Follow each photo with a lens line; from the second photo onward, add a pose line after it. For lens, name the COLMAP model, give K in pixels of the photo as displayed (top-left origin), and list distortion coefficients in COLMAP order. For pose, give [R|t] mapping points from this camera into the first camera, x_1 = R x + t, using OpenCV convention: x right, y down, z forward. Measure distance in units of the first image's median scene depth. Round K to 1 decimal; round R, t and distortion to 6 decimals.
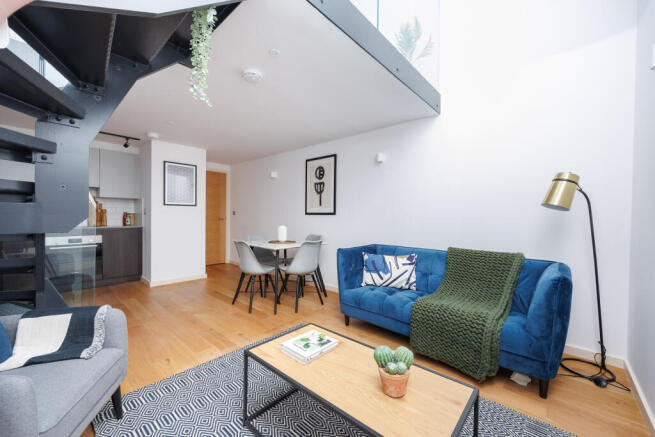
lens RADIAL K [[262.3, 0, 327.5], [0, 262.3, 218.5], [0, 0, 1]] dist [-0.000141, 0.000048]
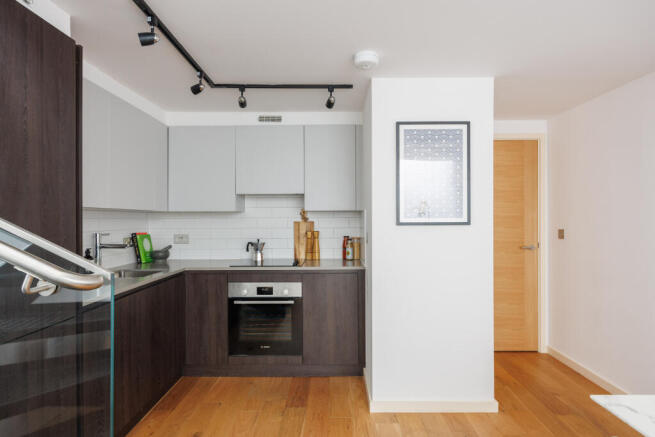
lens RADIAL K [[368.1, 0, 327.5], [0, 368.1, 218.5], [0, 0, 1]] dist [-0.002495, -0.000648]
pose [[0.659323, -0.010834, -0.751781, -0.226427], [-0.001539, 0.999875, -0.015760, -0.048598], [0.751858, 0.011548, 0.659224, 0.475749]]
